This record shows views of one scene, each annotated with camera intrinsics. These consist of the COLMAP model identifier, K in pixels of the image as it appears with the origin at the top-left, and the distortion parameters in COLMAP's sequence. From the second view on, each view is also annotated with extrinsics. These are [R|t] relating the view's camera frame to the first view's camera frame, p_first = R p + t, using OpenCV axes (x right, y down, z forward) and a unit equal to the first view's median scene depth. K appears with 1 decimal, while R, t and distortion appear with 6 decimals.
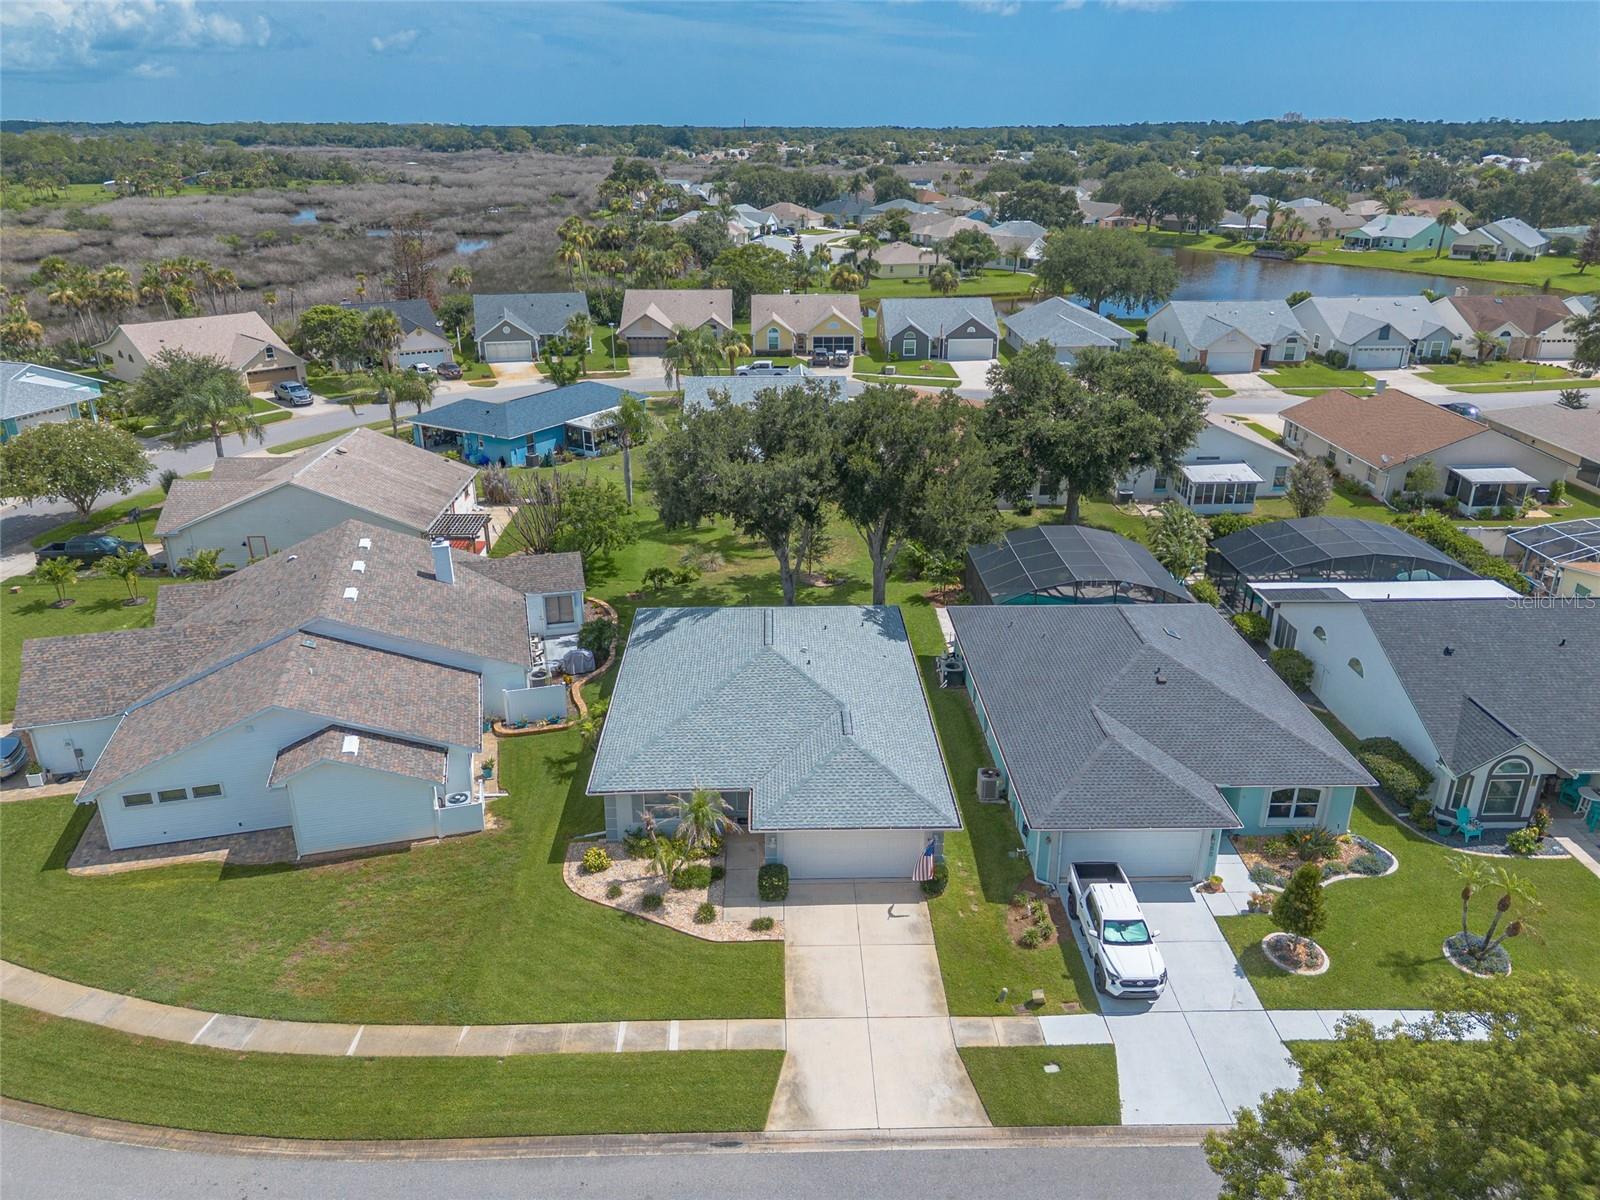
lens RADIAL K [[1131.6, 0, 798.5], [0, 1131.6, 604.2], [0, 0, 1]] dist [0.080408, -0.086592]
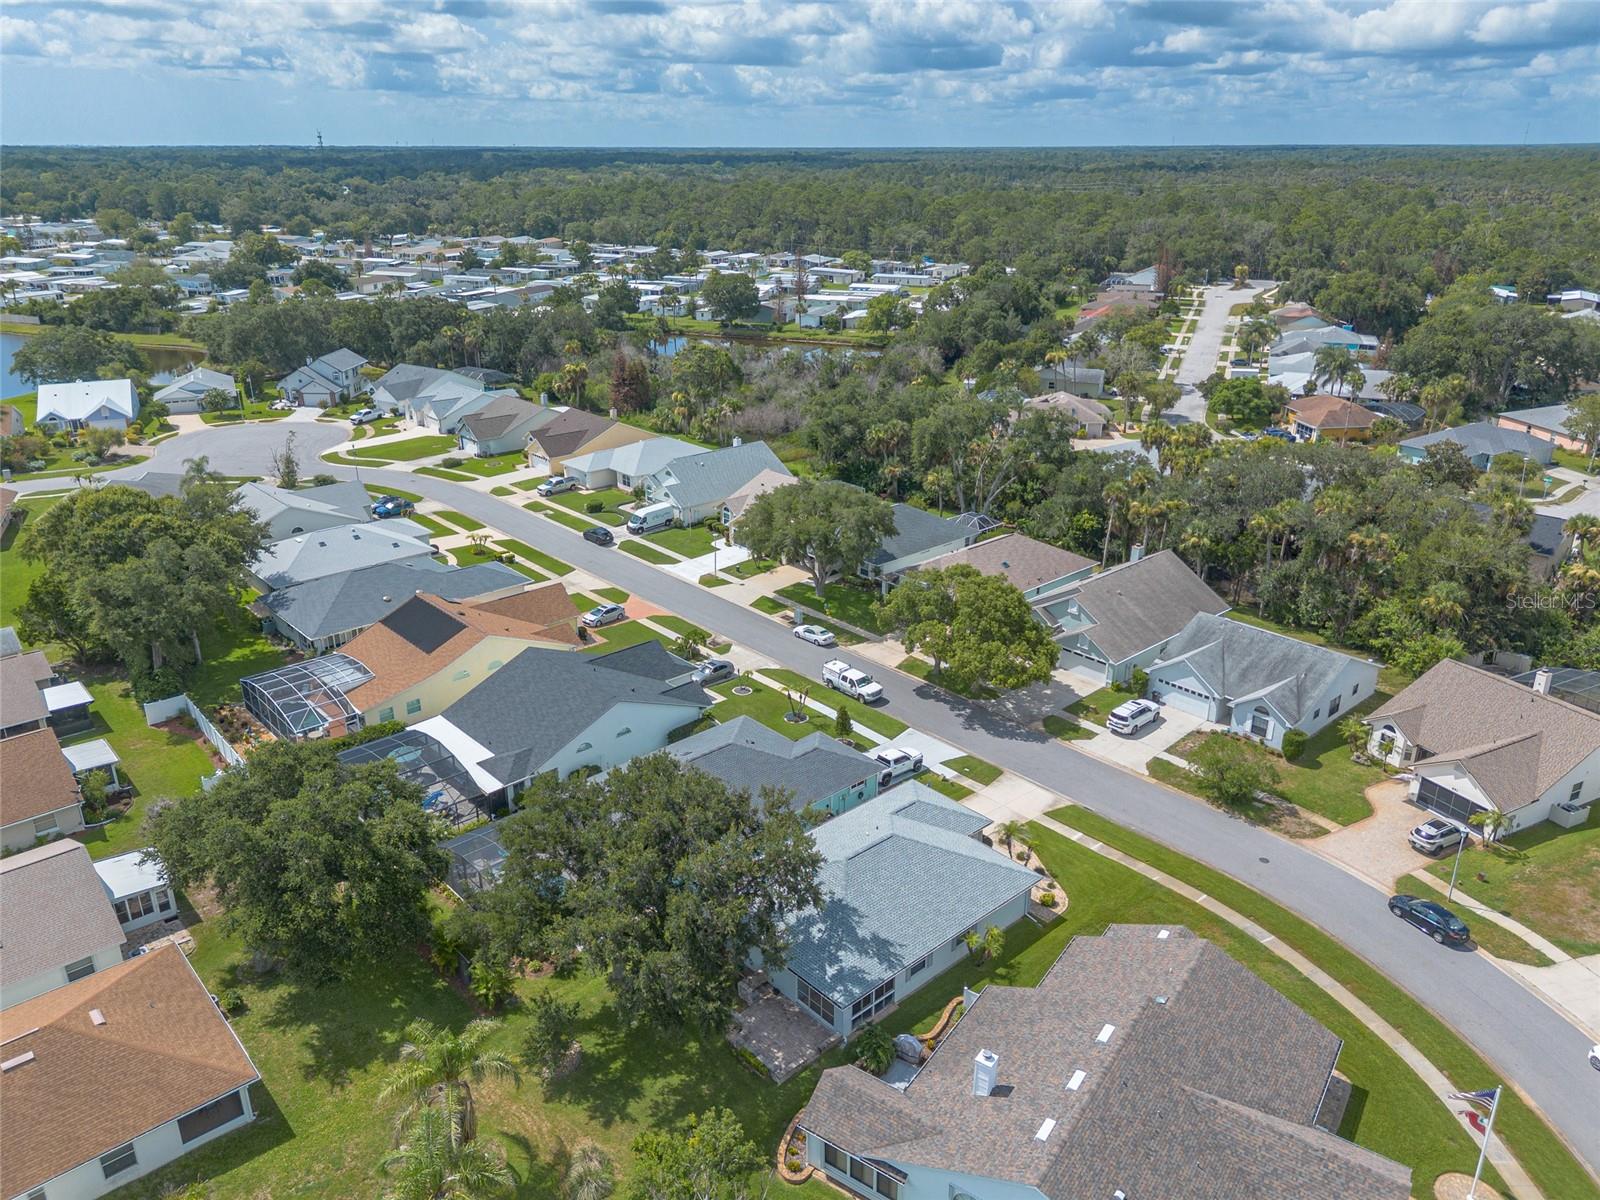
lens RADIAL K [[1140.8, 0, 797.1], [0, 1140.8, 599.9], [0, 0, 1]] dist [0.076156, -0.076050]
pose [[-0.649510, -0.278210, 0.707627, -0.748044], [0.295064, 0.765499, 0.571794, -0.885723], [-0.700767, 0.580181, -0.415110, 1.242152]]
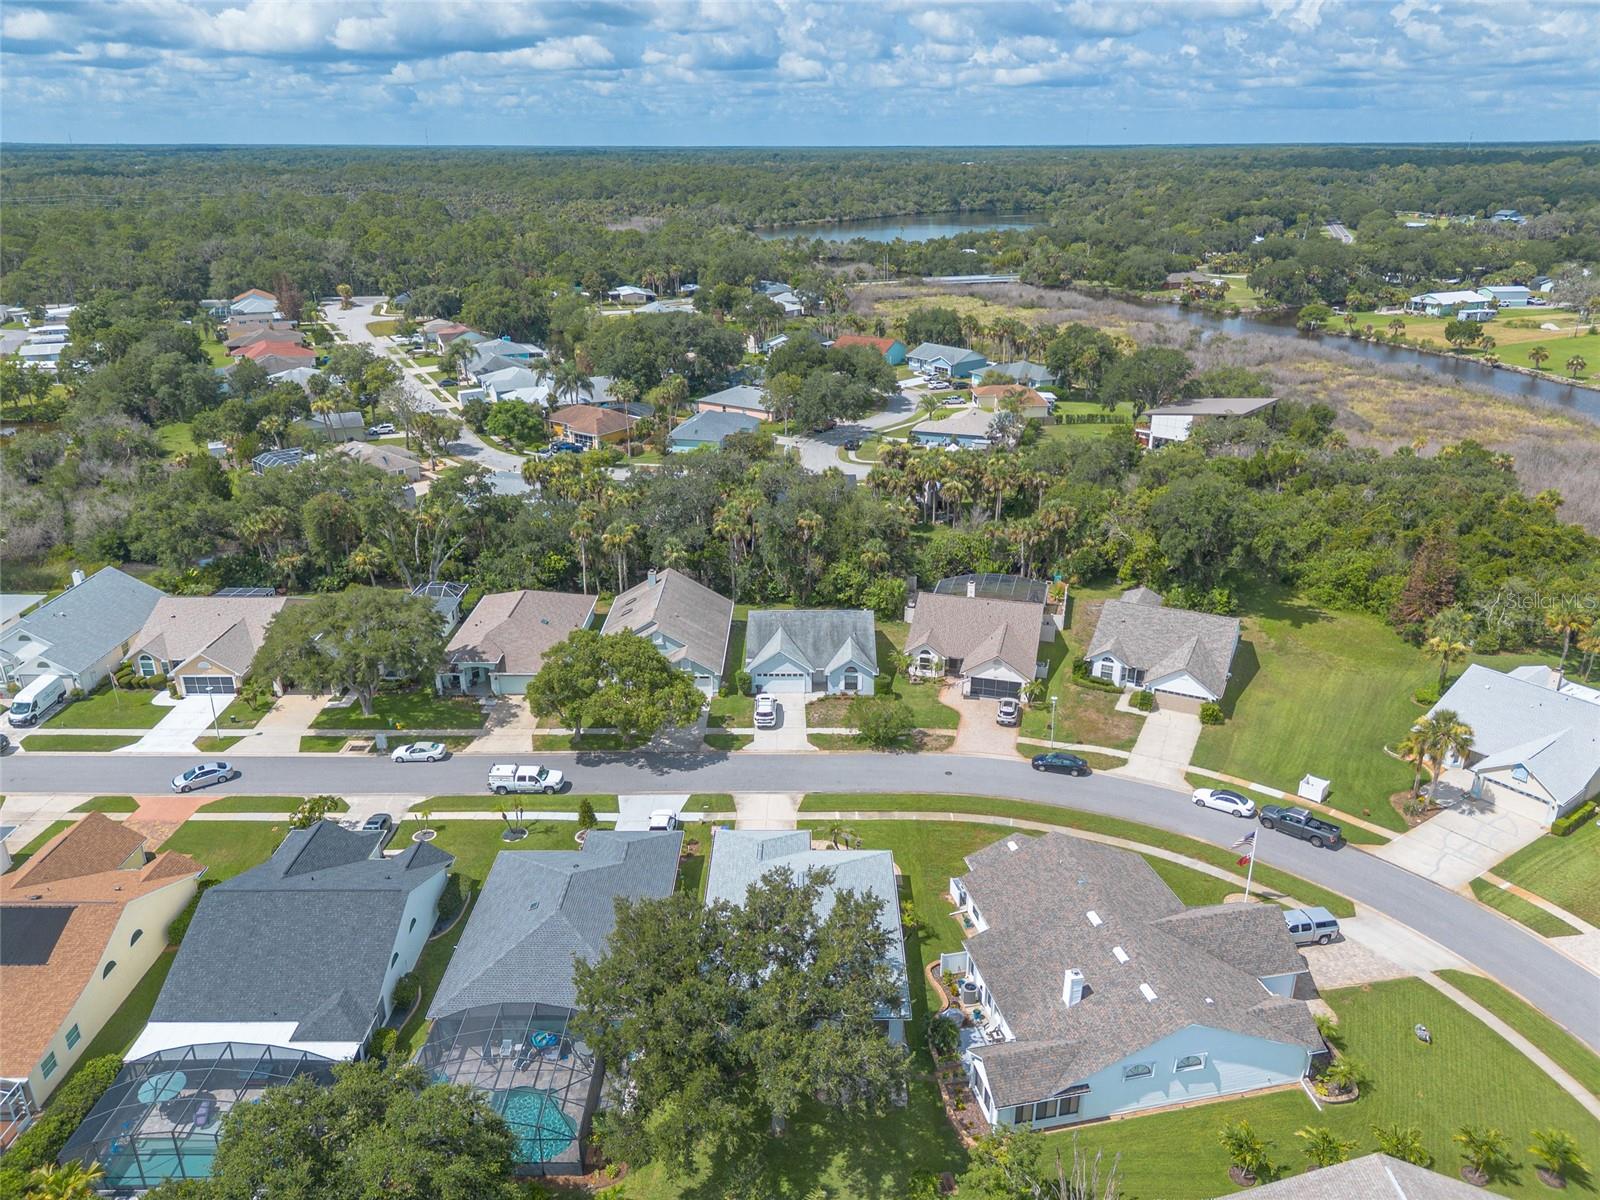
lens RADIAL K [[1131.6, 0, 798.5], [0, 1131.6, 604.2], [0, 0, 1]] dist [0.080408, -0.086592]
pose [[-0.999402, -0.011082, 0.032765, -0.058980], [0.015186, 0.710507, 0.703526, -1.138770], [-0.031076, 0.703602, -0.709914, 1.540299]]
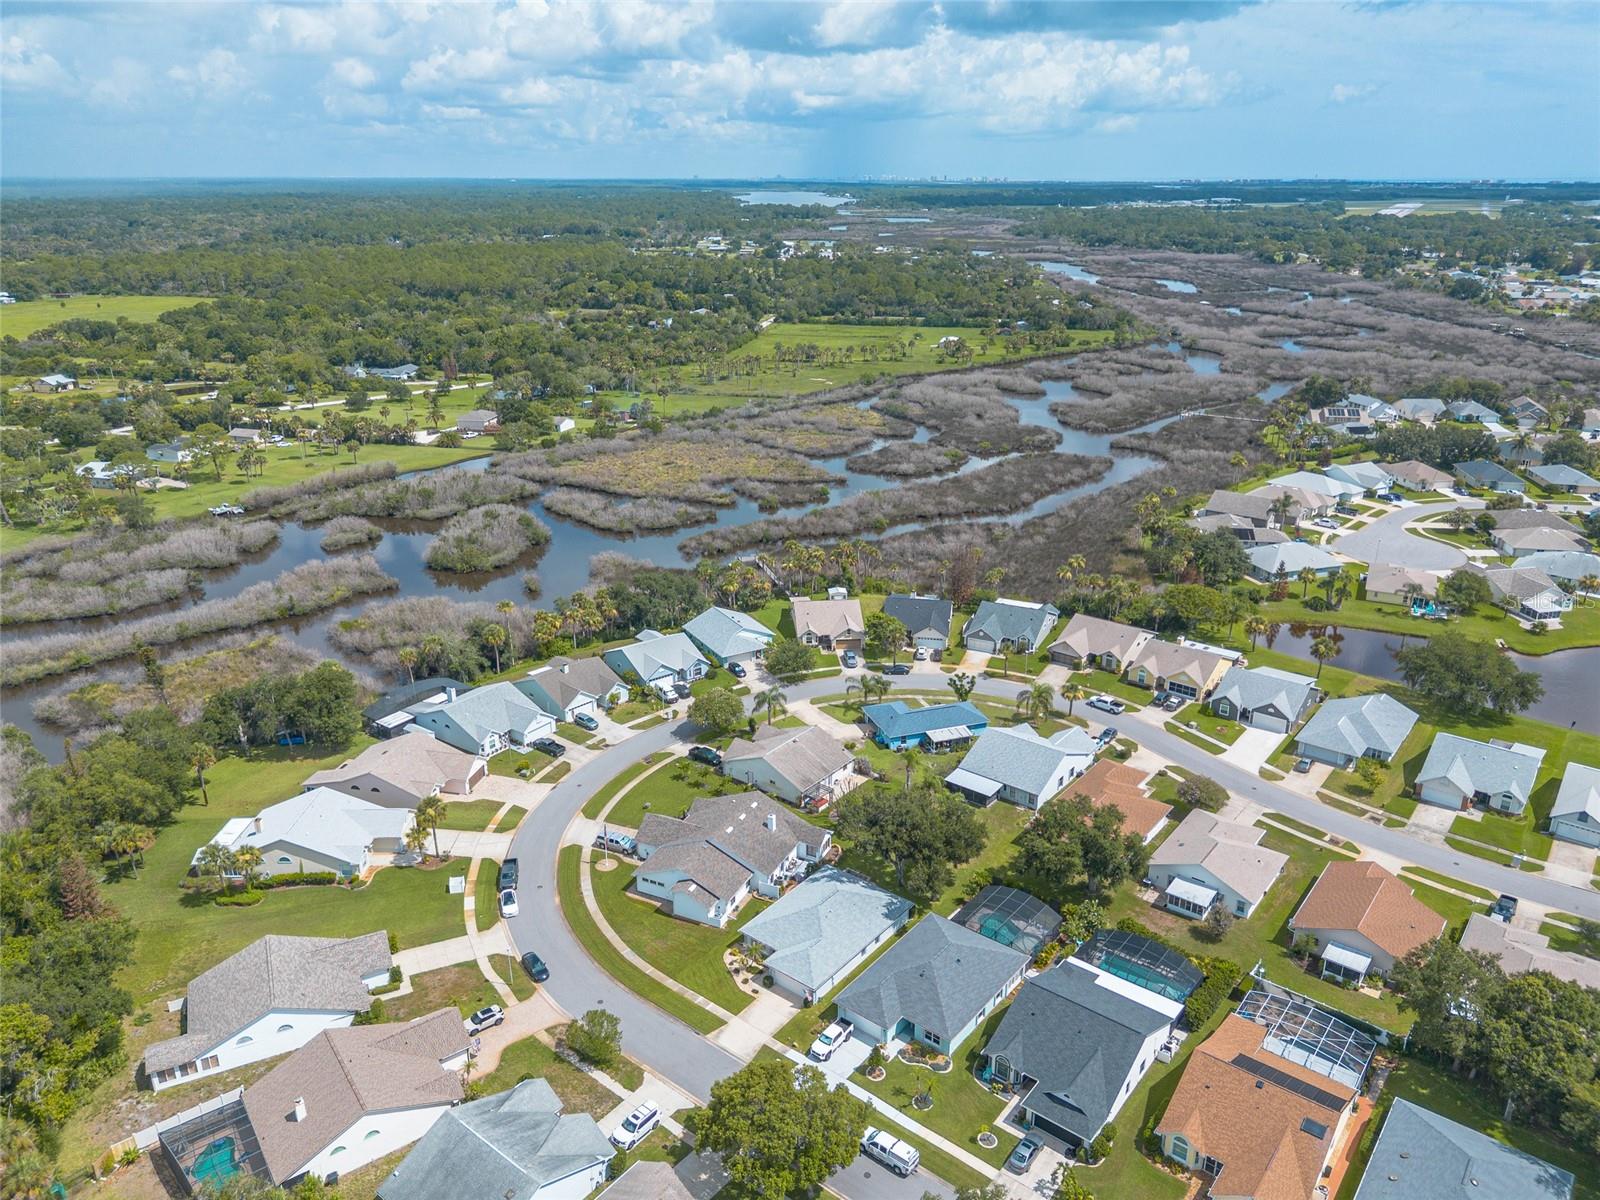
lens RADIAL K [[1131.6, 0, 798.5], [0, 1131.6, 604.2], [0, 0, 1]] dist [0.080408, -0.086592]
pose [[0.764886, 0.225447, -0.603426, 1.207511], [-0.246927, 0.967815, 0.048590, -0.665312], [0.594960, 0.111836, 0.795937, -1.123976]]
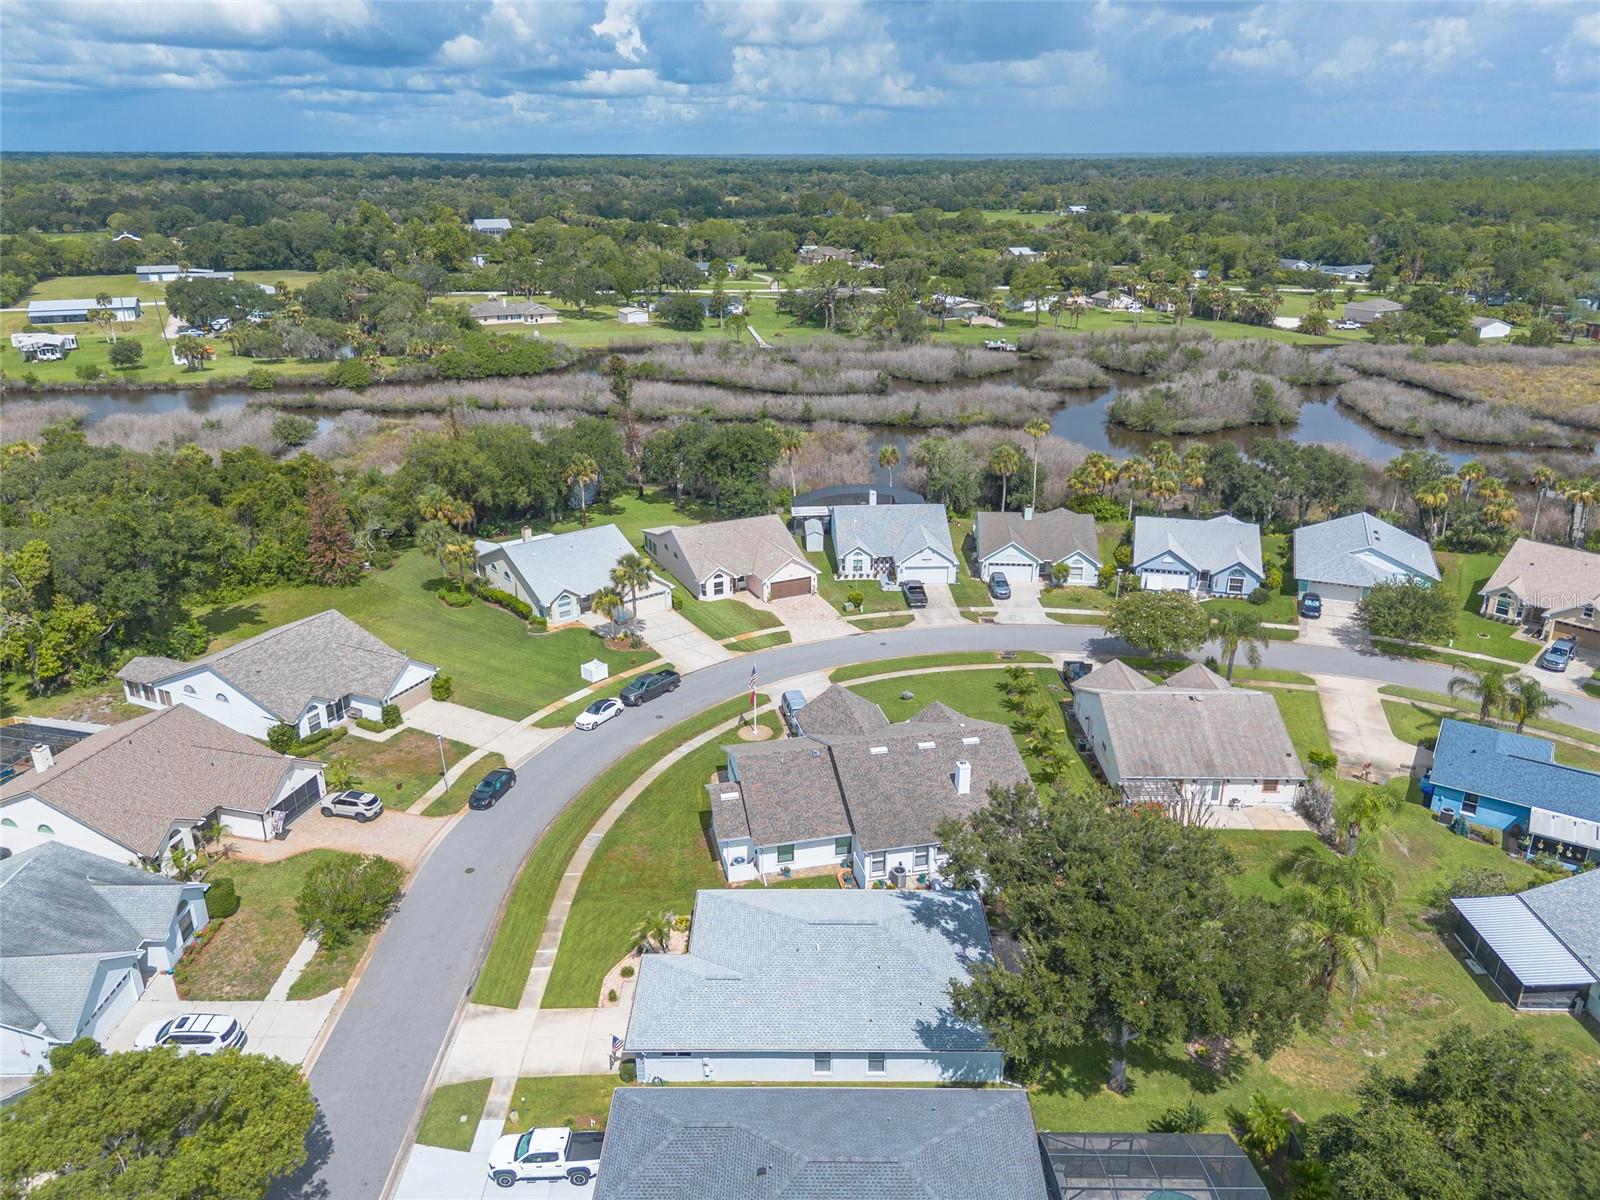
lens RADIAL K [[1131.6, 0, 798.5], [0, 1131.6, 604.2], [0, 0, 1]] dist [0.080408, -0.086592]
pose [[-0.030528, 0.368388, -0.929171, 0.881906], [-0.385885, 0.853189, 0.350942, -0.610320], [0.922042, 0.369267, 0.116110, 0.564623]]
